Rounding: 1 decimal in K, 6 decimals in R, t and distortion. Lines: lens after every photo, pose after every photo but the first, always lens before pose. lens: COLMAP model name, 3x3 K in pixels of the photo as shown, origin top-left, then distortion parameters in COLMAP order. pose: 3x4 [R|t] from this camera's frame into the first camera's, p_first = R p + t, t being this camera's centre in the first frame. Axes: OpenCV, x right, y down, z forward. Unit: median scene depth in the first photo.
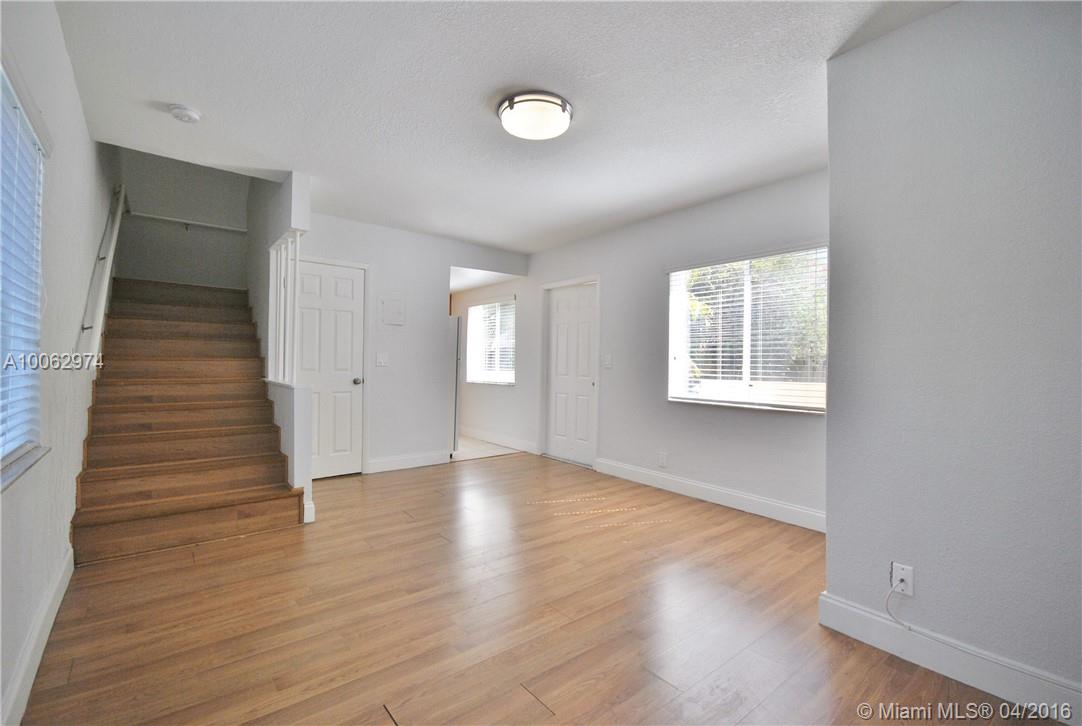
lens RADIAL K [[475.2, 0, 542.0], [0, 475.2, 363.7], [0, 0, 1]] dist [0.002880, -0.006294]
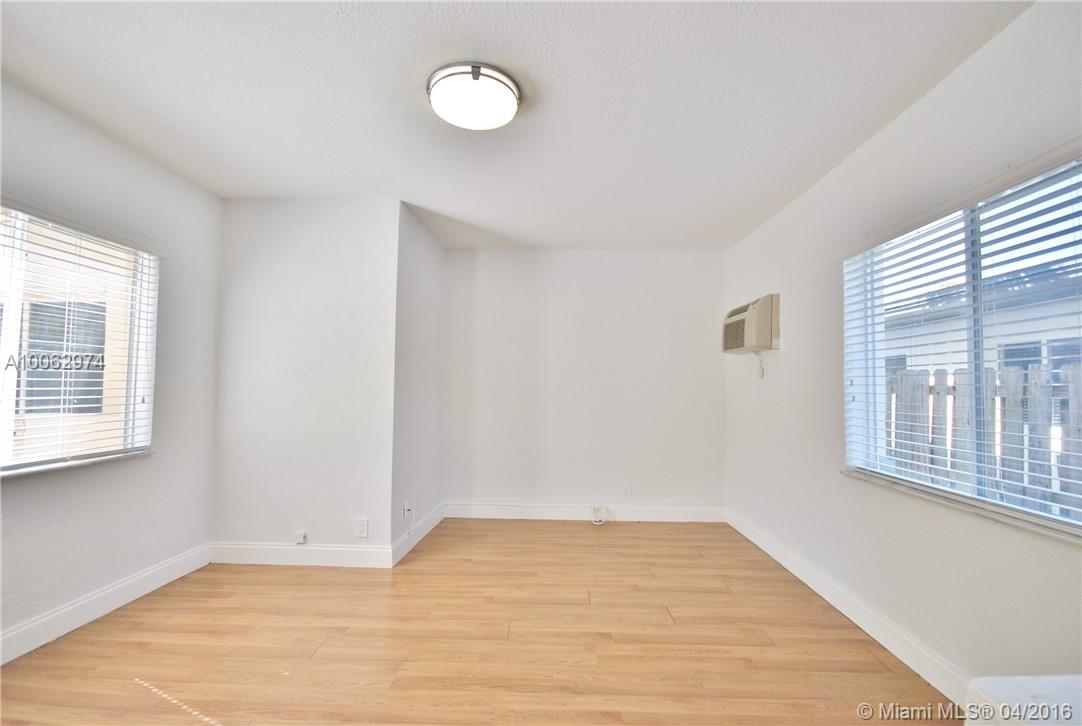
lens RADIAL K [[475.2, 0, 542.0], [0, 475.2, 363.7], [0, 0, 1]] dist [0.002880, -0.006294]
pose [[-0.758901, 0.010160, 0.651127, -0.518069], [-0.018856, 0.999116, -0.037567, -0.035708], [-0.650933, -0.040787, -0.758038, 1.265202]]
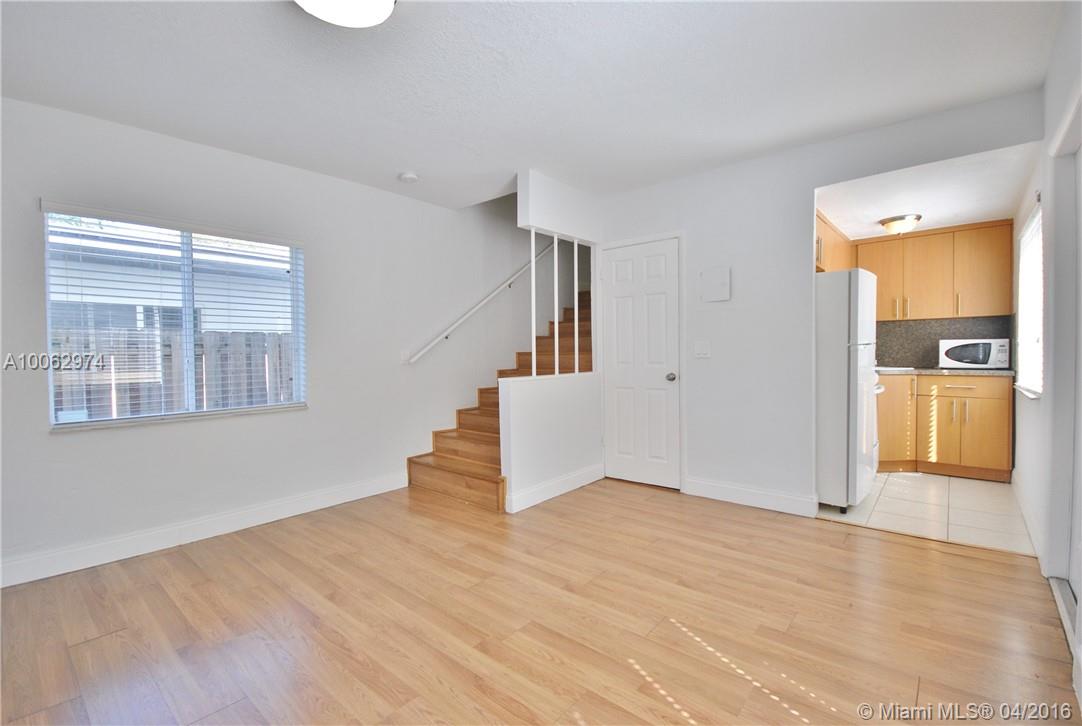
lens RADIAL K [[477.7, 0, 545.1], [0, 477.7, 362.0], [0, 0, 1]] dist [-0.002020, -0.000853]
pose [[0.180871, 0.004635, -0.983496, 0.574917], [0.015810, 0.999846, 0.007619, 0.001829], [0.983380, -0.016927, 0.180769, 0.957329]]
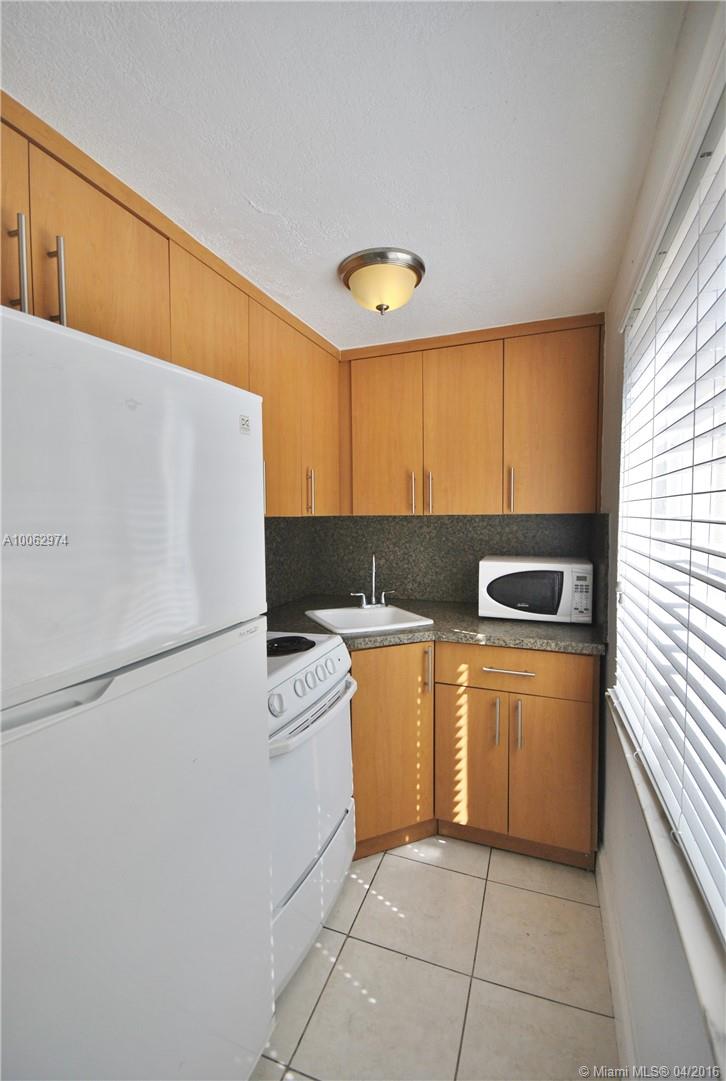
lens RADIAL K [[474.8, 0, 363.0], [0, 474.8, 540.5], [0, 0, 1]] dist [0.002880, -0.006294]
pose [[0.503712, 0.028708, -0.863394, -0.077475], [0.015123, 0.999001, 0.042040, -0.092191], [0.863739, -0.034233, 0.502775, 1.848973]]
